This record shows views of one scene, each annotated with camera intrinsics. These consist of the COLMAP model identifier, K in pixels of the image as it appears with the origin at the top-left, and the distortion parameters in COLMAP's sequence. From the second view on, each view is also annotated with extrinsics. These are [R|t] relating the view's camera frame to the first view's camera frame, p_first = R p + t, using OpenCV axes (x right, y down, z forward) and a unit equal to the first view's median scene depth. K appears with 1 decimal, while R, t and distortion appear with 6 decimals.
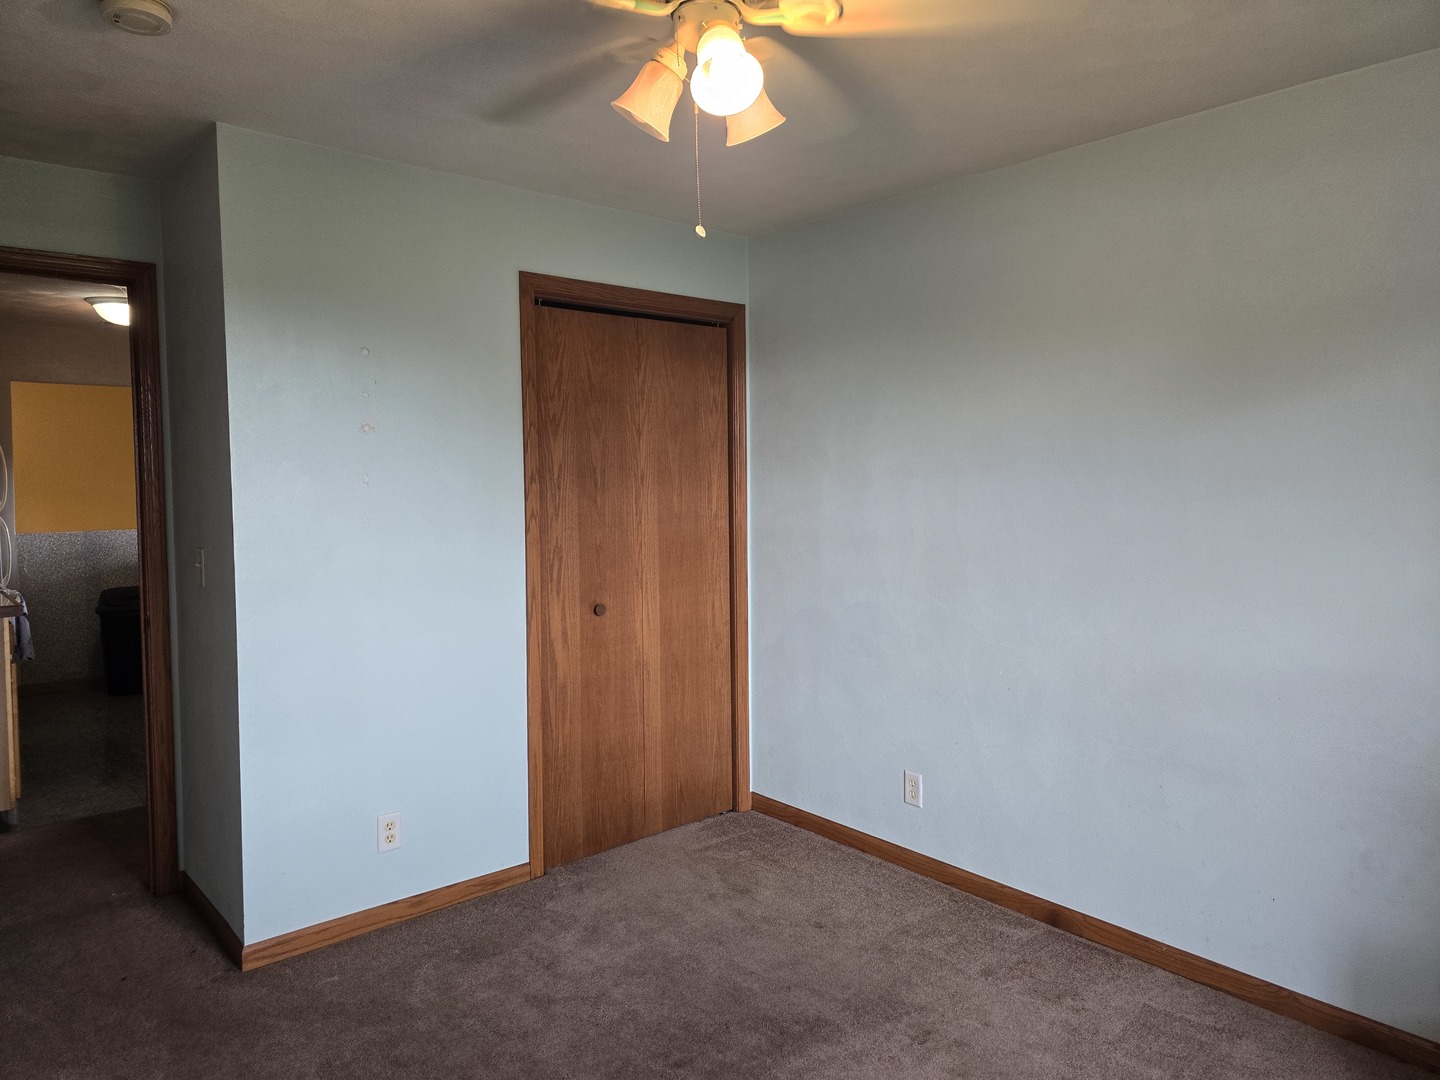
lens RADIAL K [[959.9, 0, 718.8], [0, 959.9, 539.3], [0, 0, 1]] dist [0.004032, 0.000350]
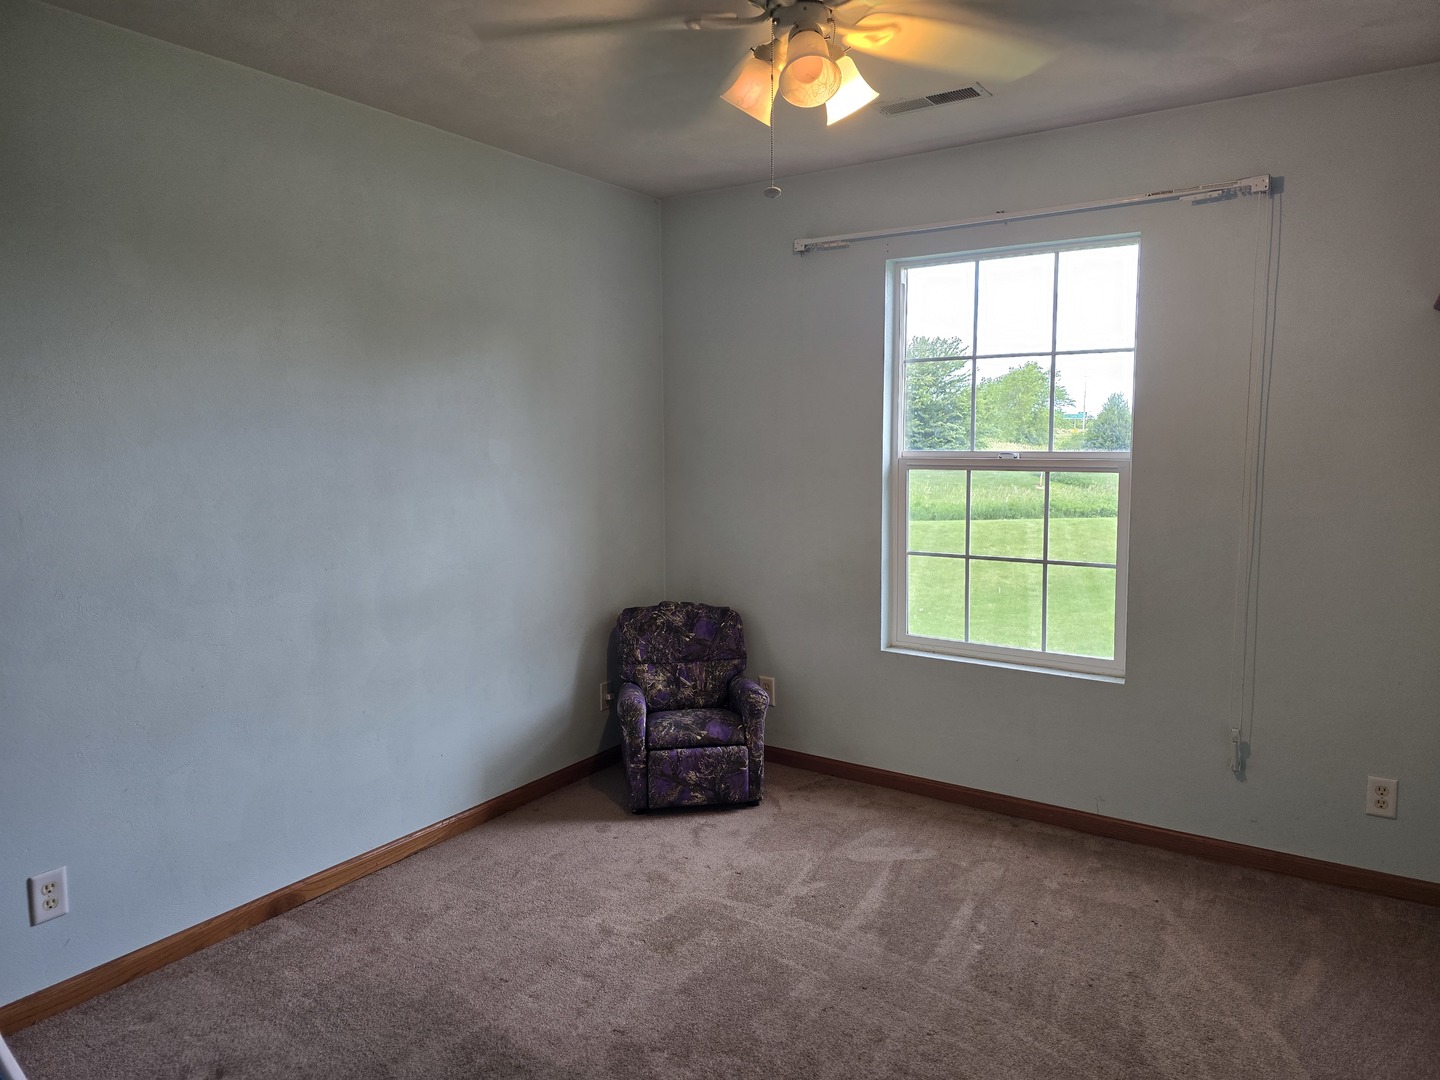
lens RADIAL K [[959.9, 0, 716.8], [0, 959.9, 538.2], [0, 0, 1]] dist [0.004032, 0.000350]
pose [[-0.278979, -0.094849, 0.955602, -0.604644], [0.073146, 0.990120, 0.119630, -0.038521], [-0.957507, 0.103272, -0.269285, 0.778093]]
